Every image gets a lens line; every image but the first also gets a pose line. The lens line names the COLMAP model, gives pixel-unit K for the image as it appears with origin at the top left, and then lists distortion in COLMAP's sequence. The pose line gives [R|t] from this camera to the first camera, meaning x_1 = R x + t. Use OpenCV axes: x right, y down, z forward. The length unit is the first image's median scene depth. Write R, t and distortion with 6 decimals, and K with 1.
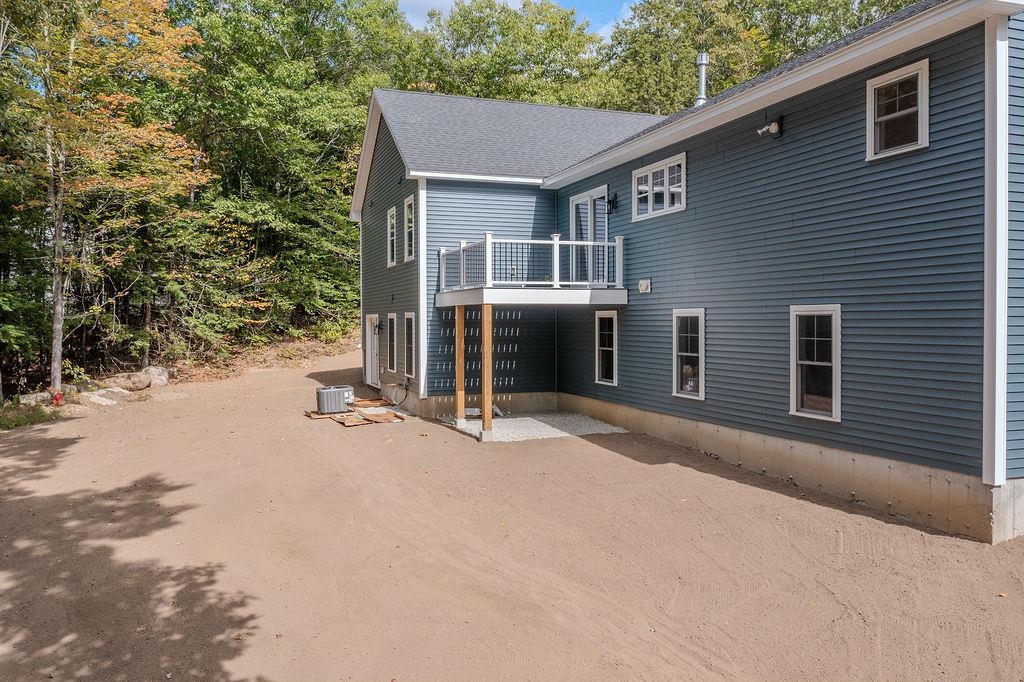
lens RADIAL K [[835.6, 0, 512.0], [0, 835.6, 341.0], [0, 0, 1]] dist [-0.006618, 0.001173]
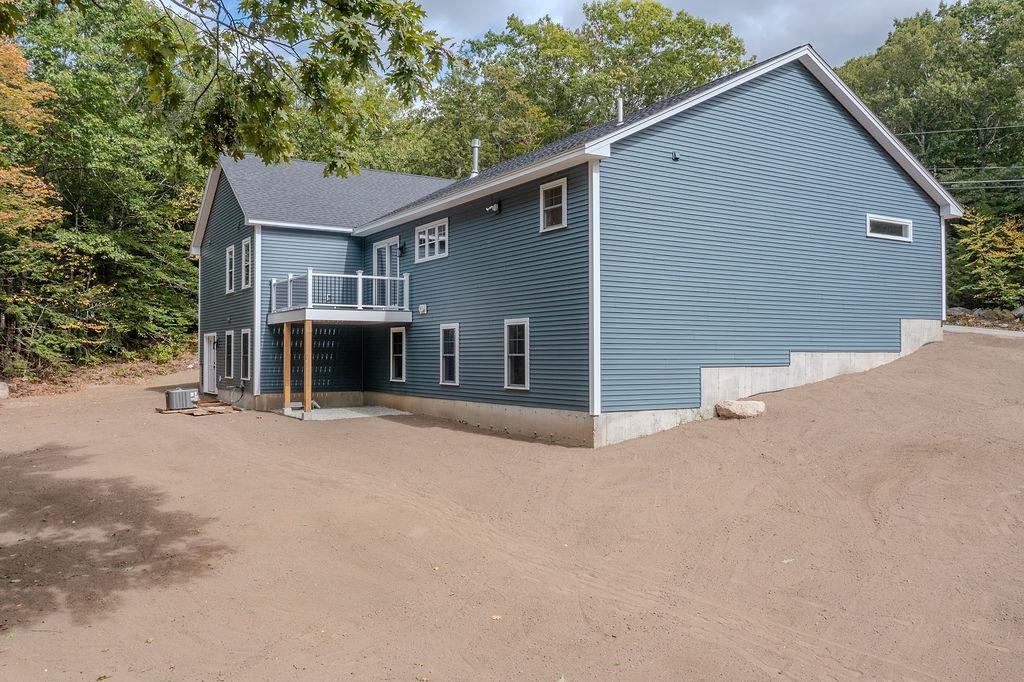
lens RADIAL K [[835.6, 0, 512.0], [0, 835.6, 341.0], [0, 0, 1]] dist [-0.006618, 0.001173]
pose [[0.978576, 0.007460, 0.205749, 0.012699], [0.001379, 0.999083, -0.042783, 0.040101], [-0.205880, 0.042150, 0.977669, -0.334256]]
